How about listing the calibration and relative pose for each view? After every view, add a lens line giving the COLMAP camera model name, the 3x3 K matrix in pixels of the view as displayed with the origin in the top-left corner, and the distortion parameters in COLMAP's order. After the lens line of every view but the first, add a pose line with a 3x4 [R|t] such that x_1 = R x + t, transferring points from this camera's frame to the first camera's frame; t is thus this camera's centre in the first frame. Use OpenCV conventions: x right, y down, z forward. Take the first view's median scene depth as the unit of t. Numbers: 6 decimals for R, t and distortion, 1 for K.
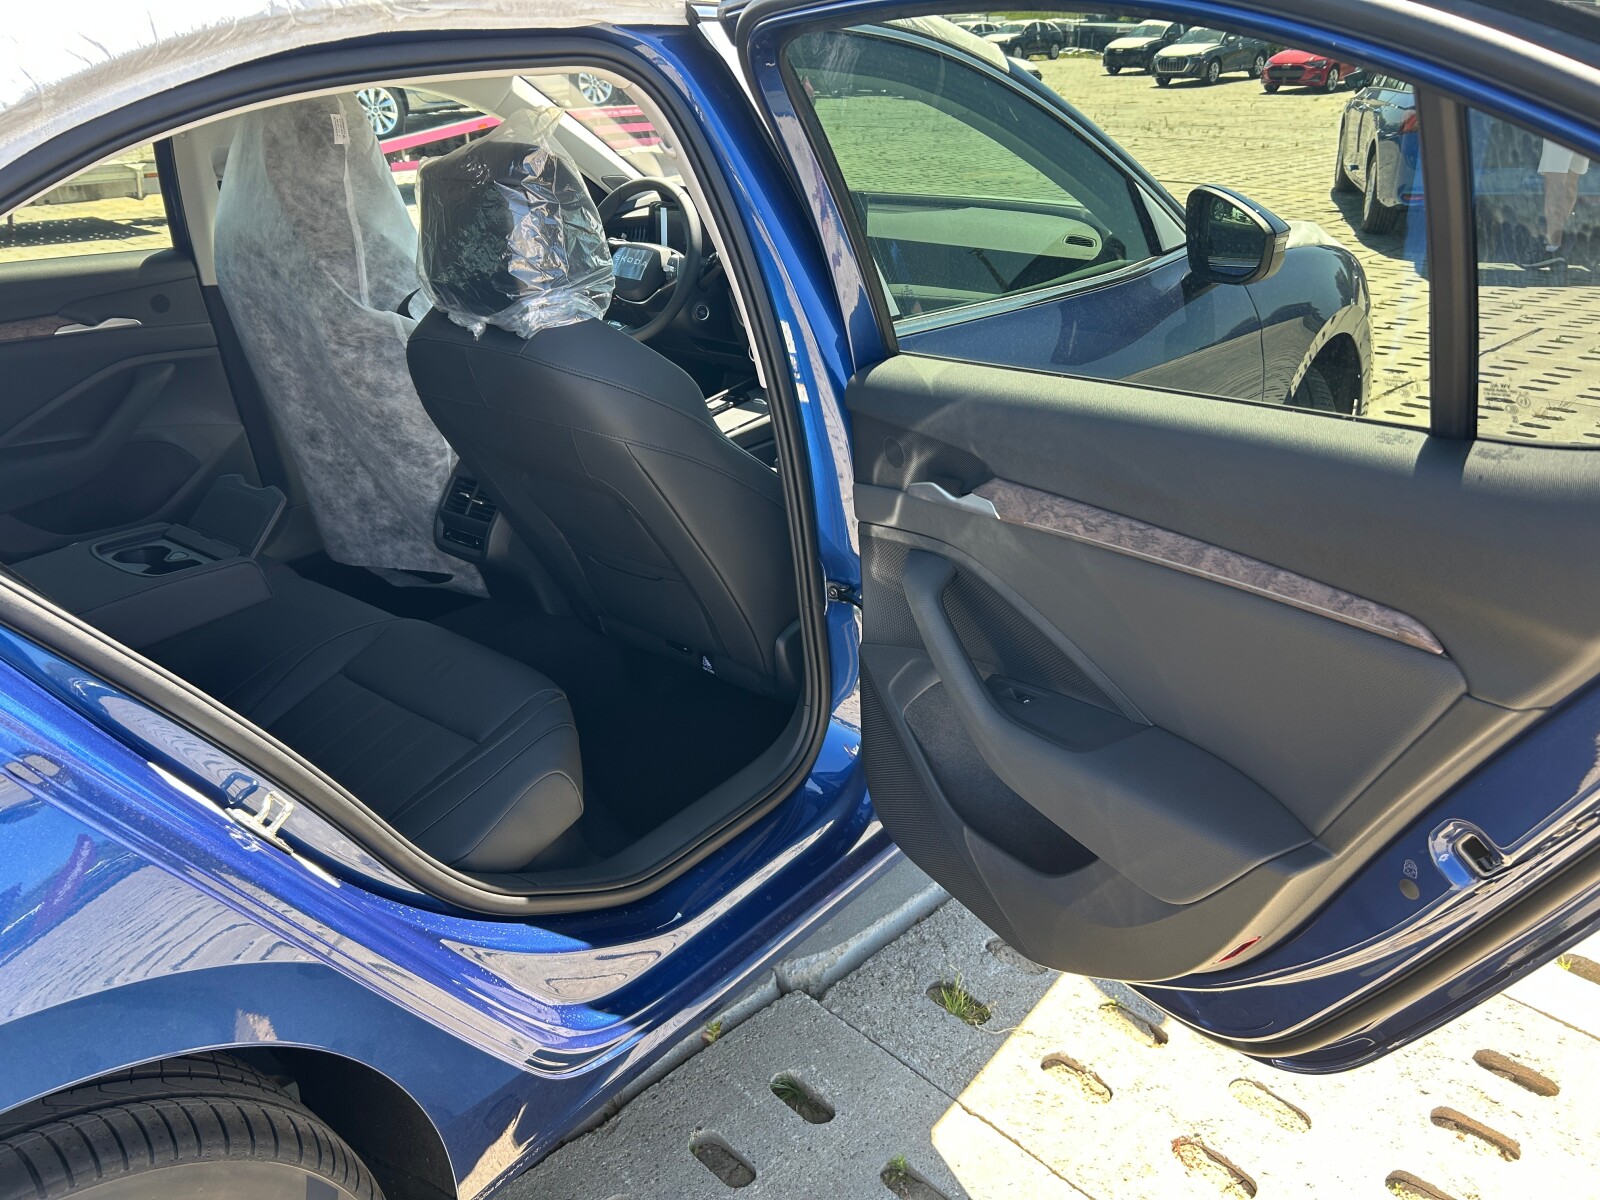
lens RADIAL K [[1206.2, 0, 812.3], [0, 1206.2, 604.9], [0, 0, 1]] dist [0.037983, -0.039010]
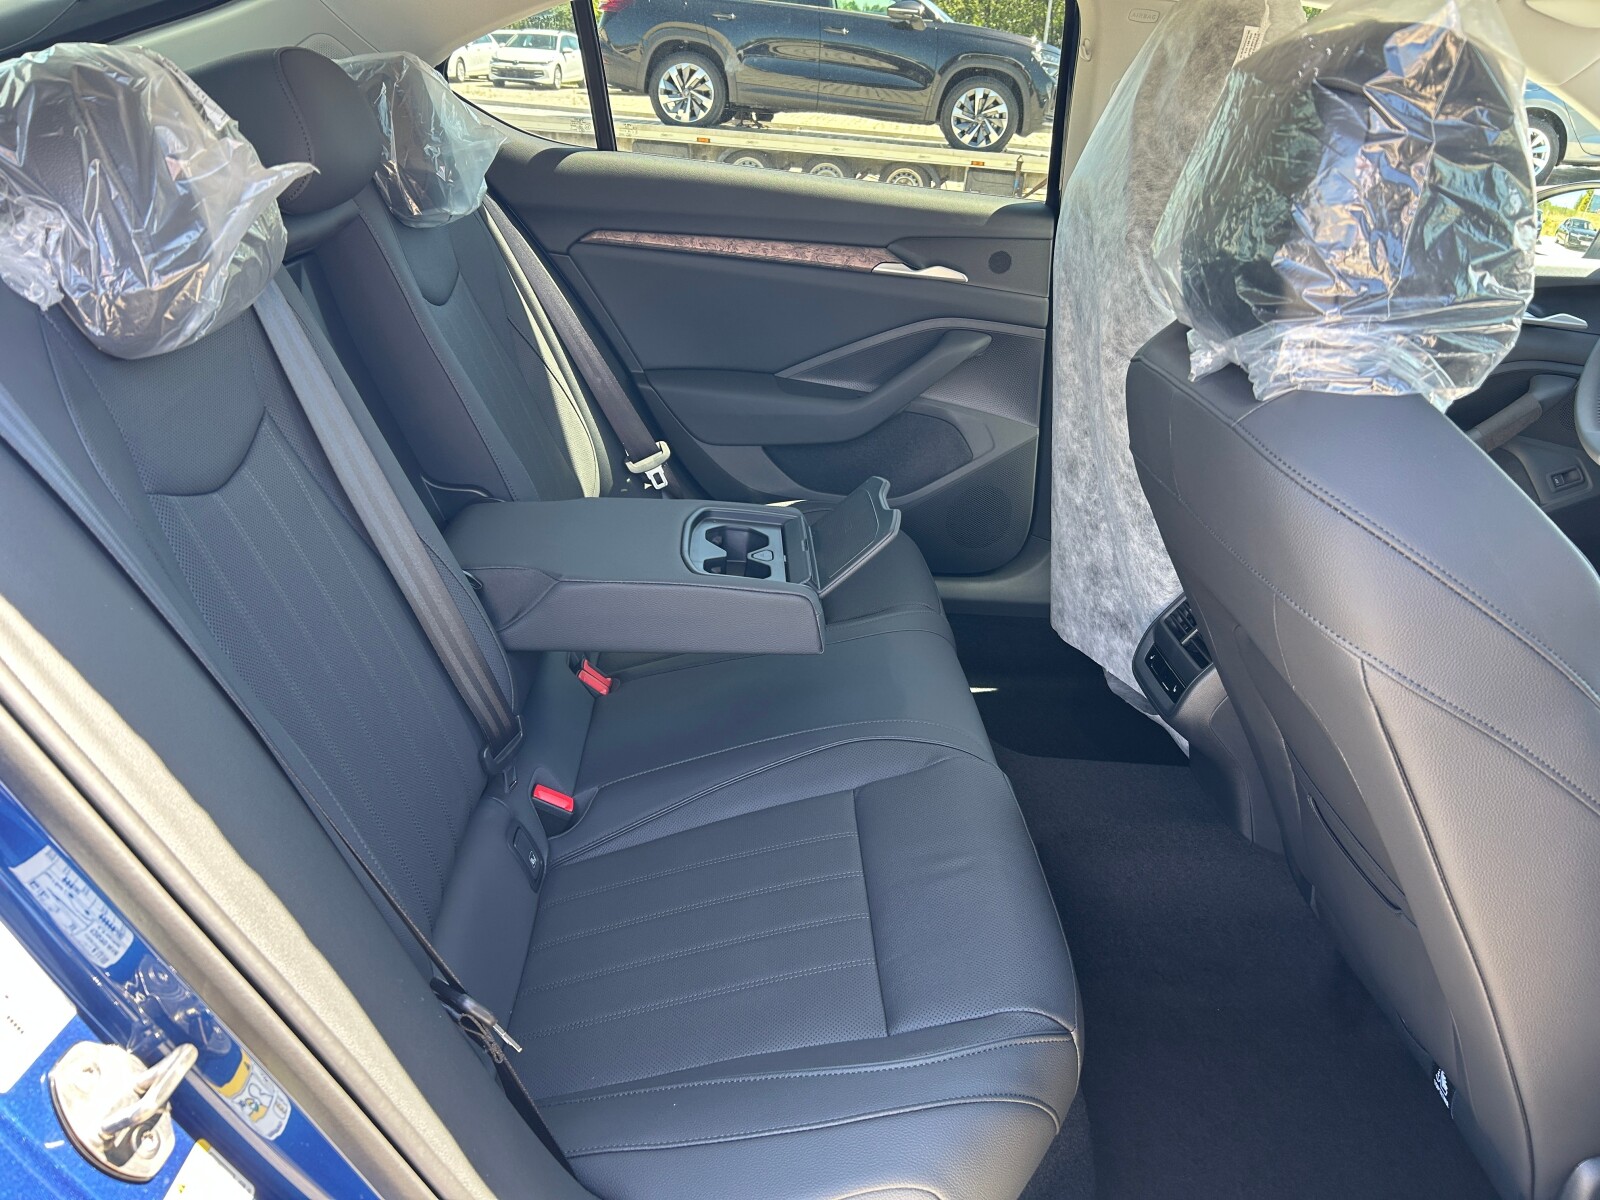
lens RADIAL K [[1206.2, 0, 811.2], [0, 1206.2, 593.3], [0, 0, 1]] dist [0.037983, -0.039010]
pose [[0.655945, 0.365471, -0.660430, 0.002626], [-0.391417, 0.912824, 0.116383, -0.090492], [0.645390, 0.182163, 0.741814, 0.357035]]
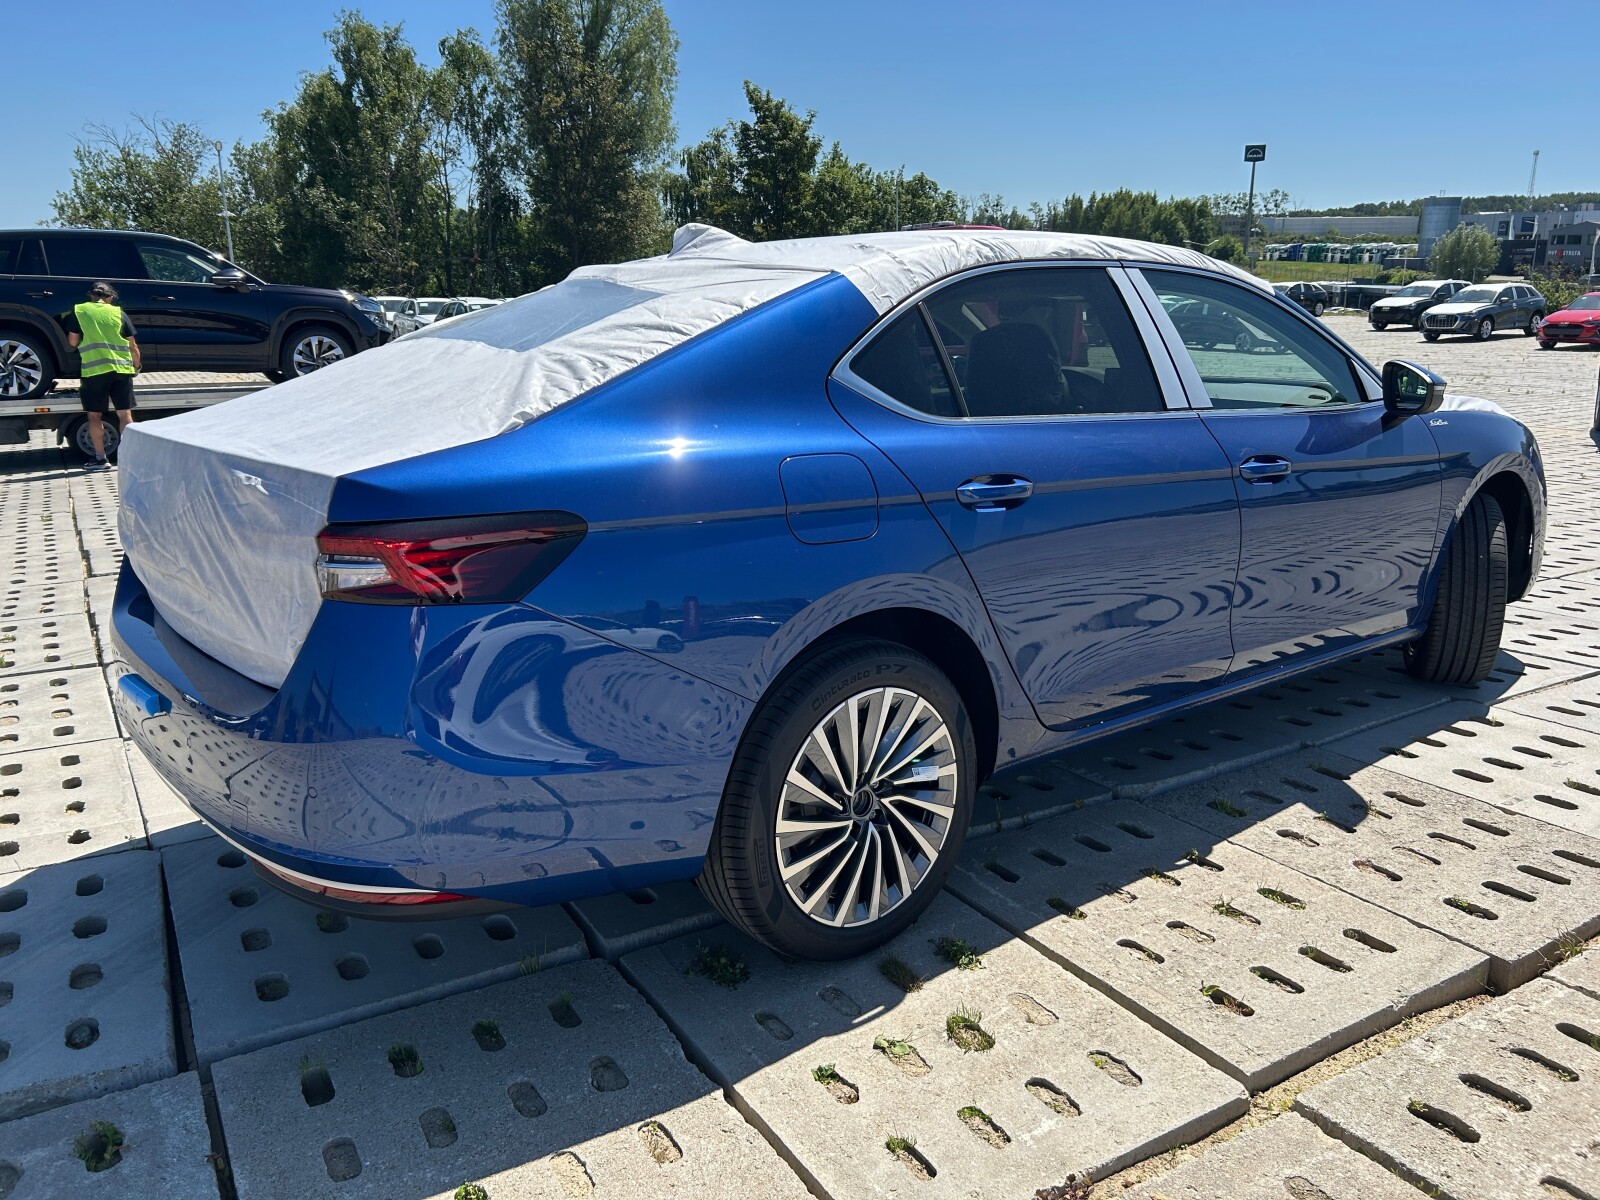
lens RADIAL K [[1206.2, 0, 799.7], [0, 1206.2, 604.4], [0, 0, 1]] dist [0.037983, -0.039010]
pose [[0.976836, 0.059471, -0.205561, -0.104827], [-0.096854, 0.979454, -0.176888, 0.328582], [0.190817, 0.192700, 0.962526, -0.646318]]
